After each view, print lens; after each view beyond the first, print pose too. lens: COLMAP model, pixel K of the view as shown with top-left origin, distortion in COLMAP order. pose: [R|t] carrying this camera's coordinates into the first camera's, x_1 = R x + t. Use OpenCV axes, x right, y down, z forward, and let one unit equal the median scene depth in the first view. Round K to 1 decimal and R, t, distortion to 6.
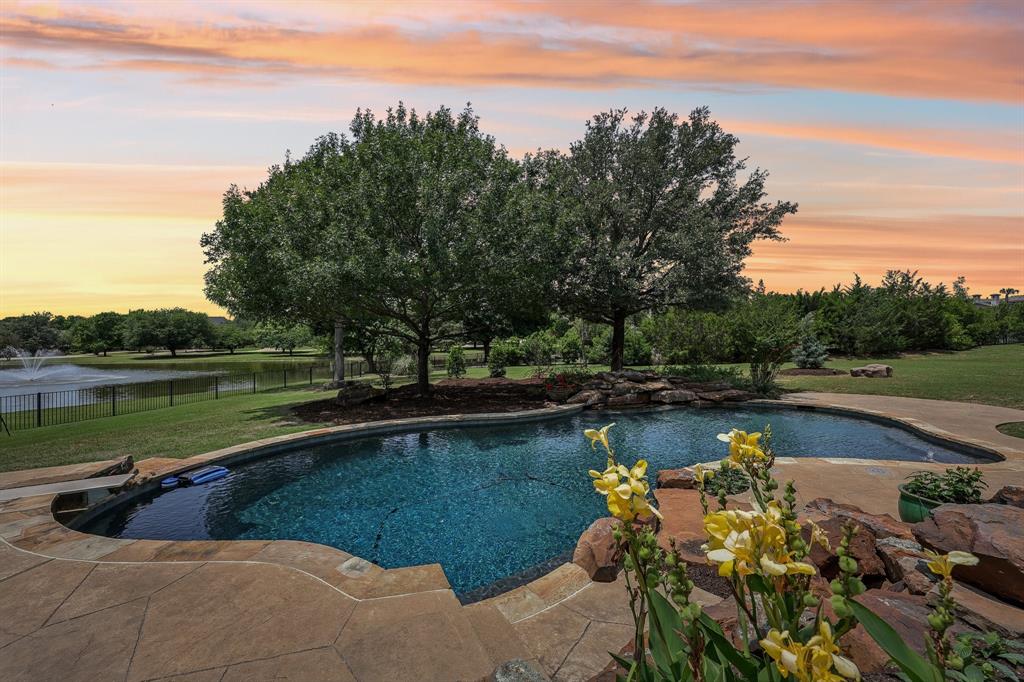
lens RADIAL K [[415.4, 0, 510.6], [0, 415.4, 340.4], [0, 0, 1]] dist [0.007328, -0.000502]
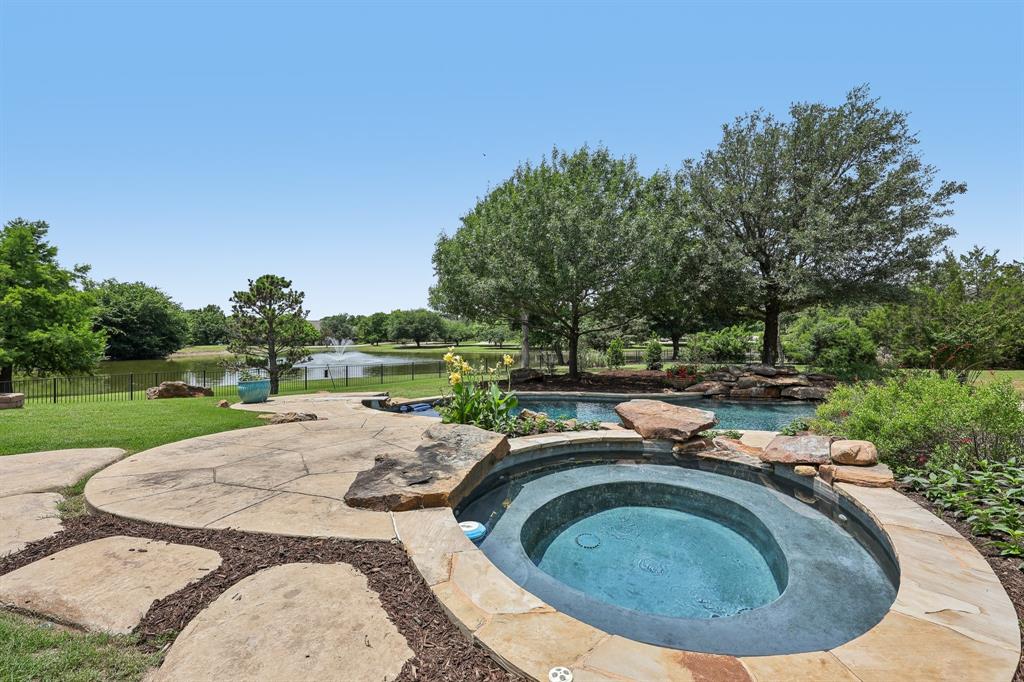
lens RADIAL K [[443.7, 0, 511.9], [0, 443.7, 340.0], [0, 0, 1]] dist [-0.002950, -0.000120]
pose [[0.889176, 0.012844, -0.457386, 0.100150], [-0.009110, 0.999905, 0.010369, 0.001882], [0.457476, -0.005053, 0.889208, -0.104707]]
